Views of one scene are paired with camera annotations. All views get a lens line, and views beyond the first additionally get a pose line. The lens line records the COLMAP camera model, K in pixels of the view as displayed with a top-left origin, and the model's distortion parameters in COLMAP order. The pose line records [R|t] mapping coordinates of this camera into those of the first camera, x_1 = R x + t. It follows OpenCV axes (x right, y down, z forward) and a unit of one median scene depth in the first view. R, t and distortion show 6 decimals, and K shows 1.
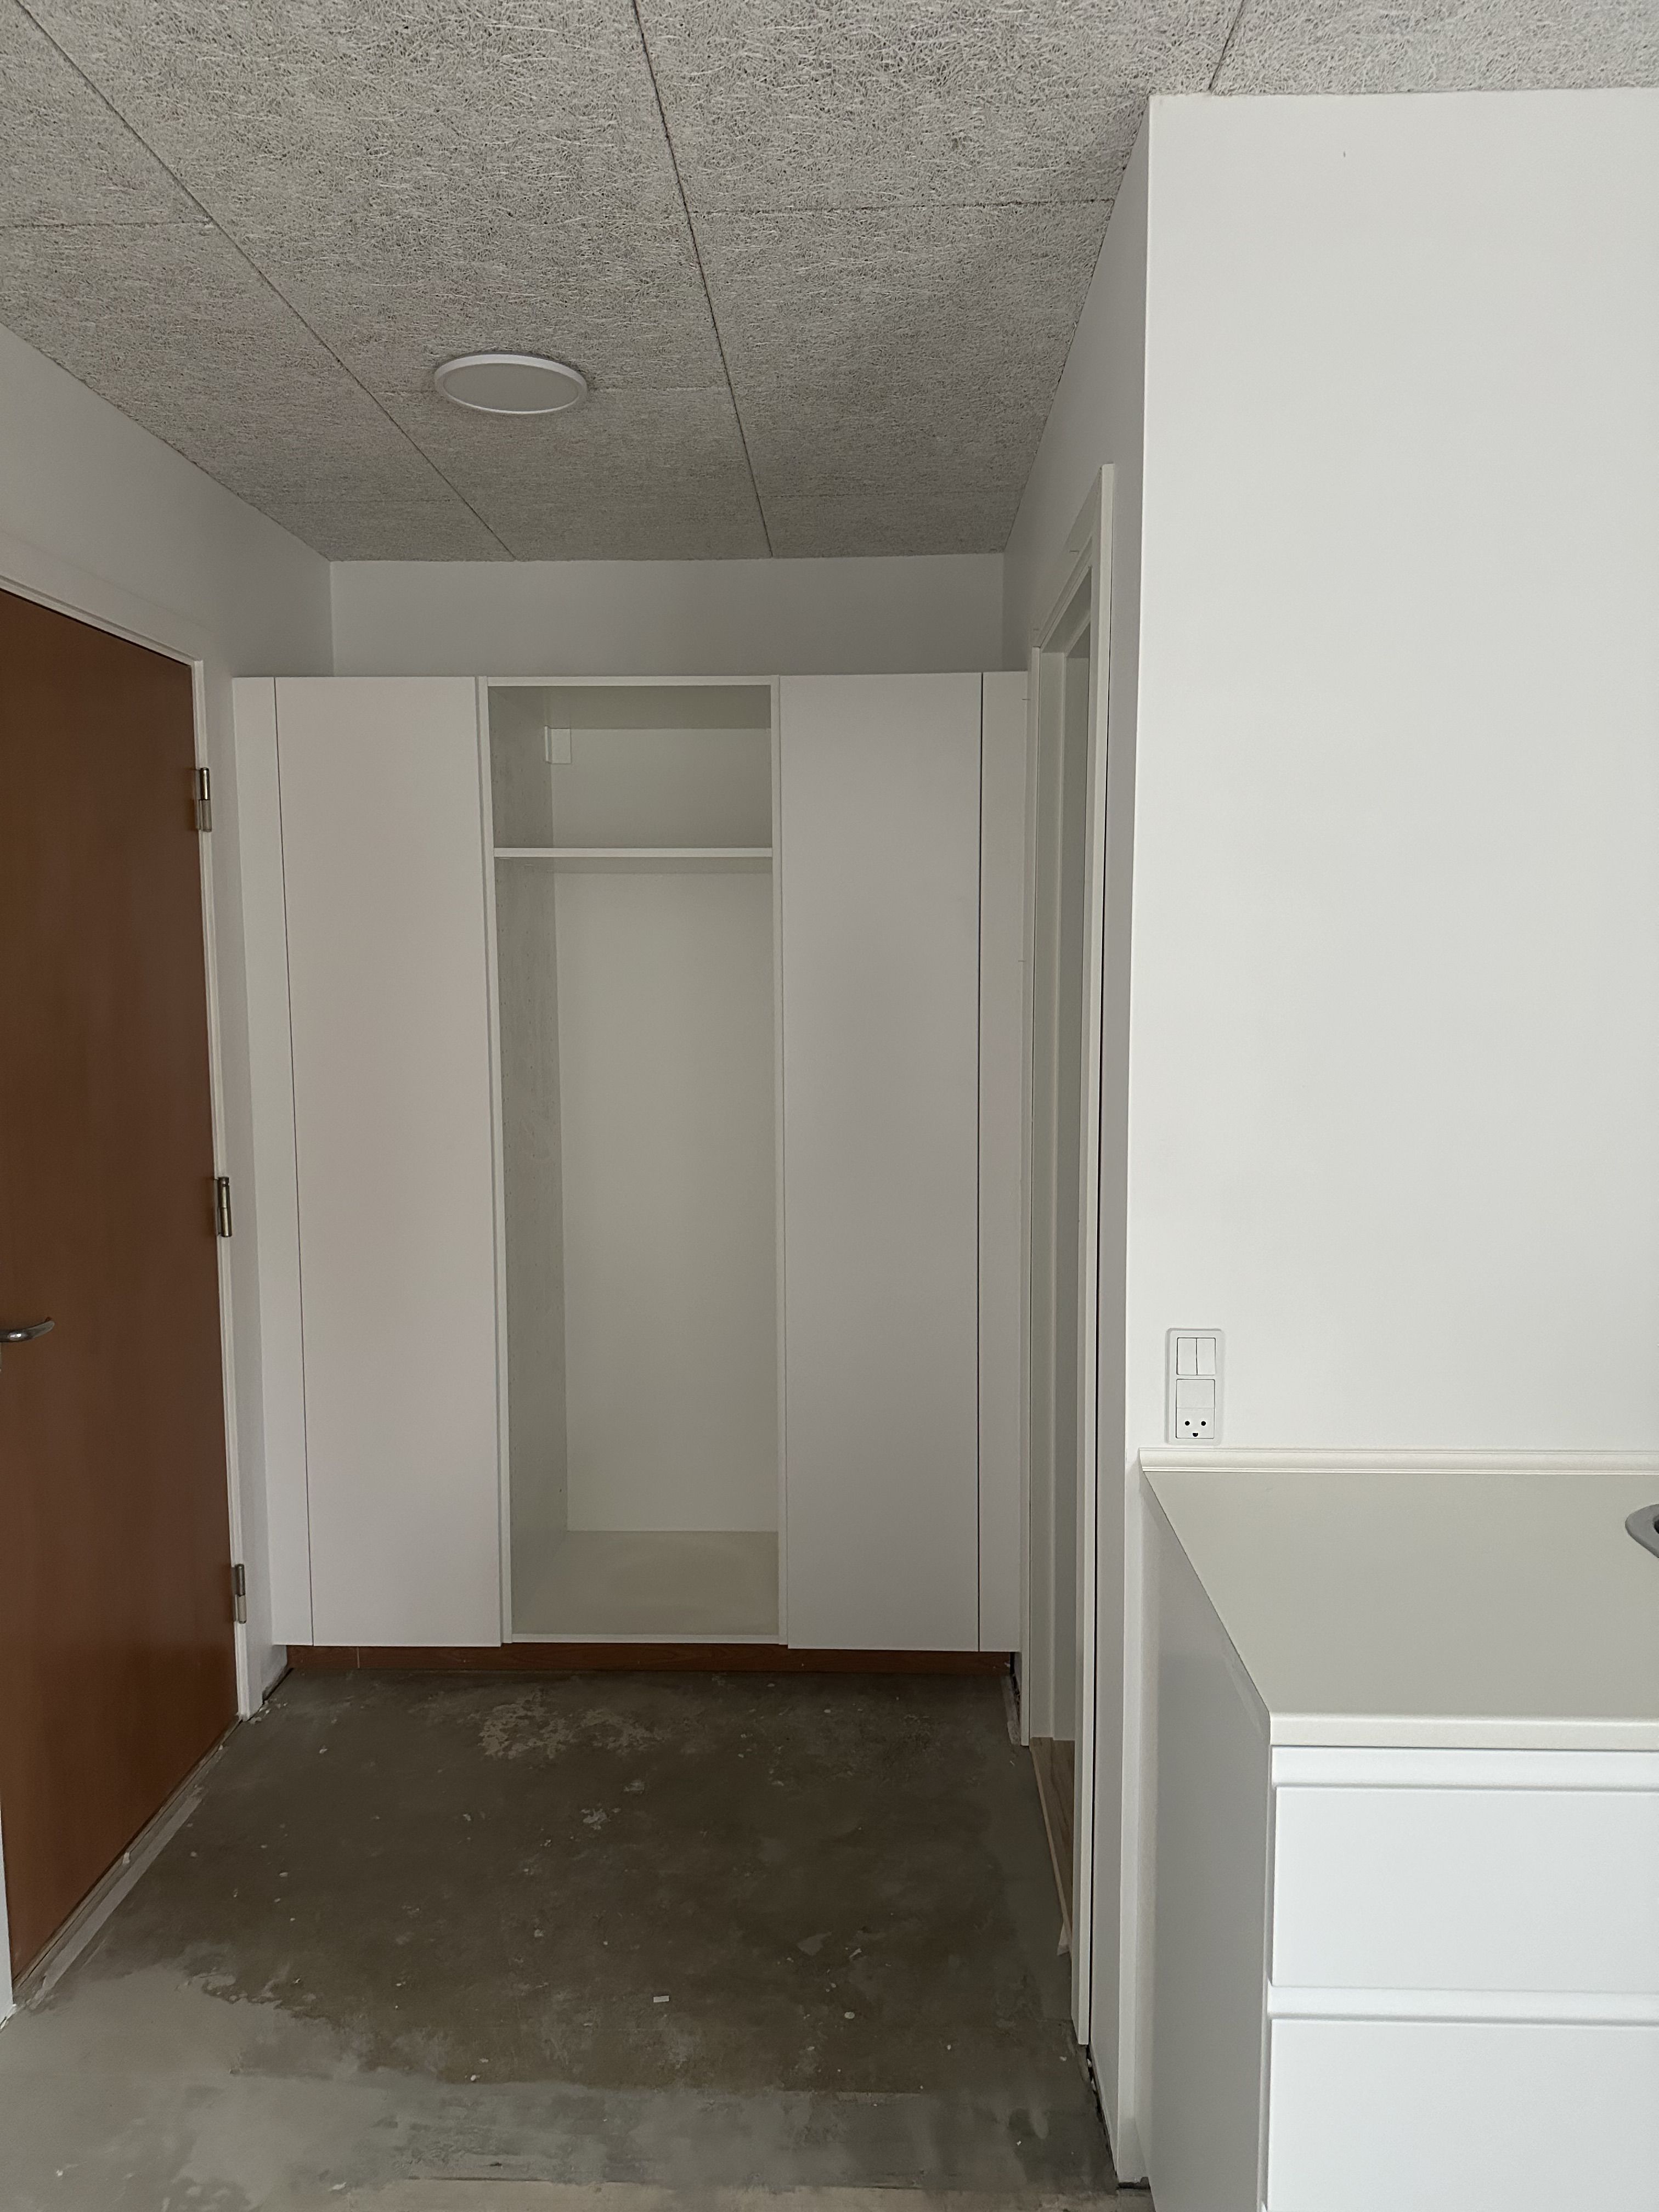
lens RADIAL K [[1540.9, 0, 828.5], [0, 1540.9, 1101.8], [0, 0, 1]] dist [0.053154, -0.046950]
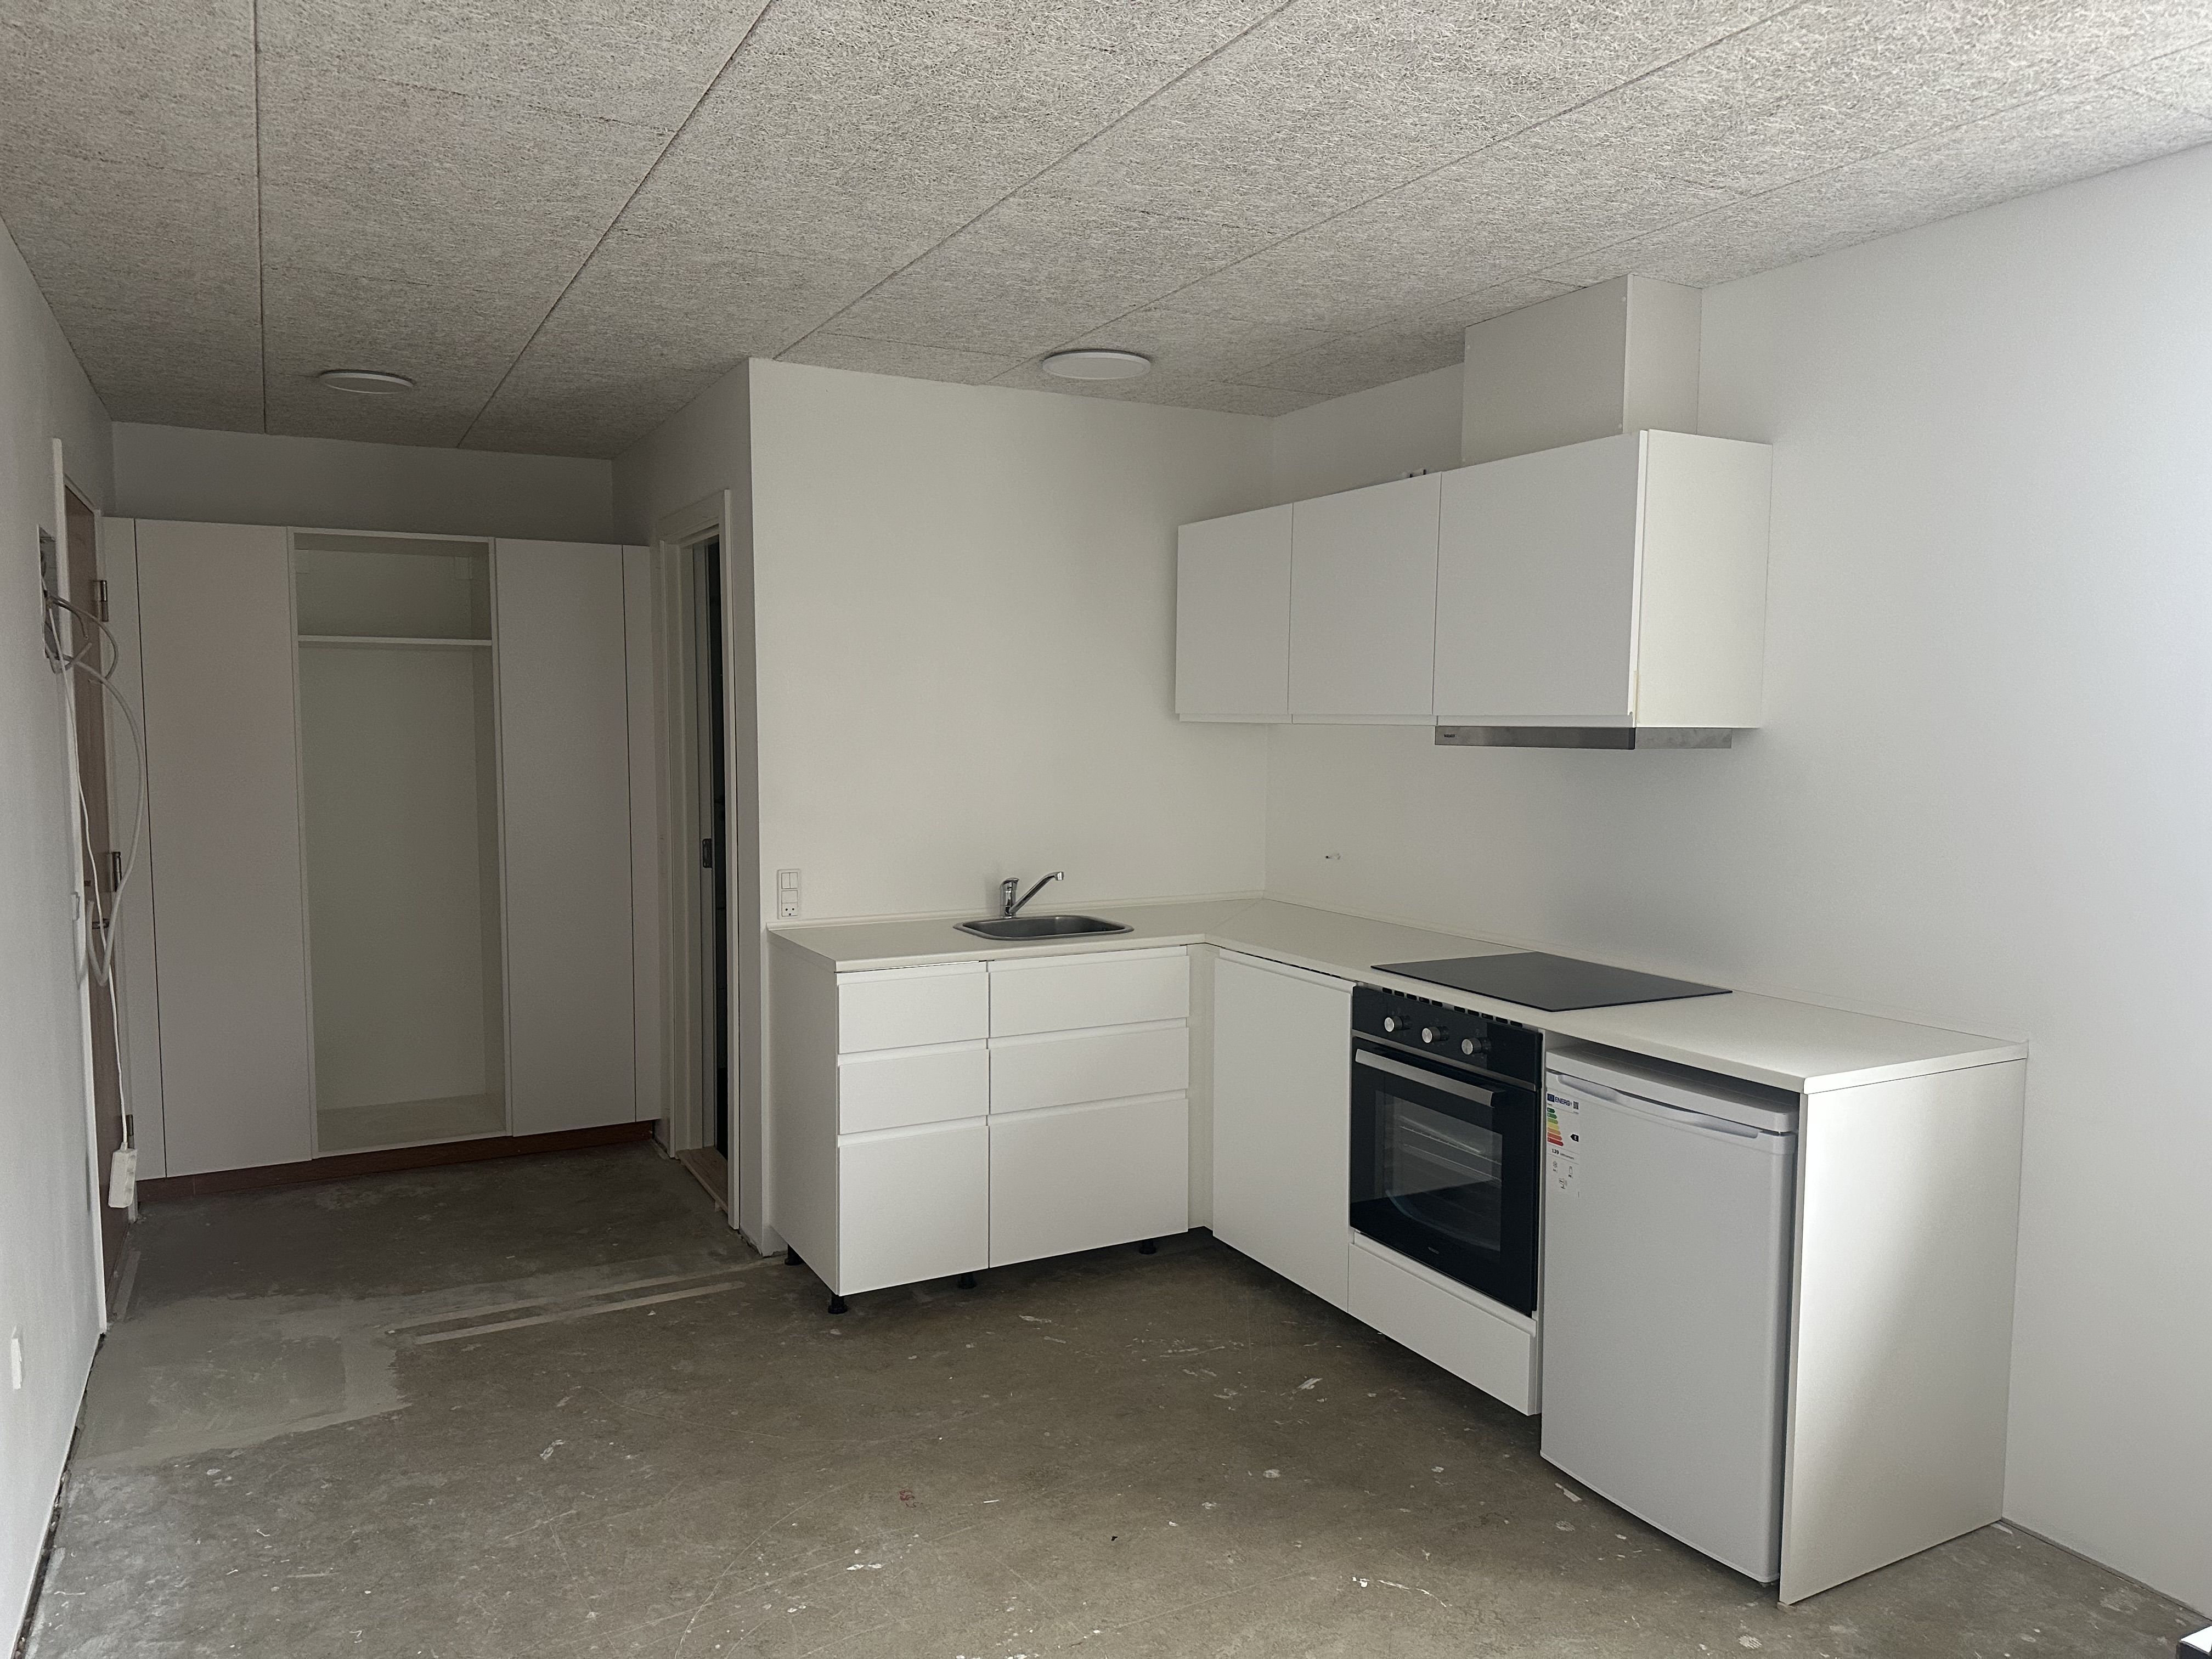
lens RADIAL K [[1540.9, 0, 1106.0], [0, 1540.9, 829.5], [0, 0, 1]] dist [0.053154, -0.046950]
pose [[0.865731, -0.031695, 0.499506, -0.320429], [0.040135, 0.999175, -0.006160, 0.075557], [-0.498899, 0.025380, 0.866289, -0.792300]]
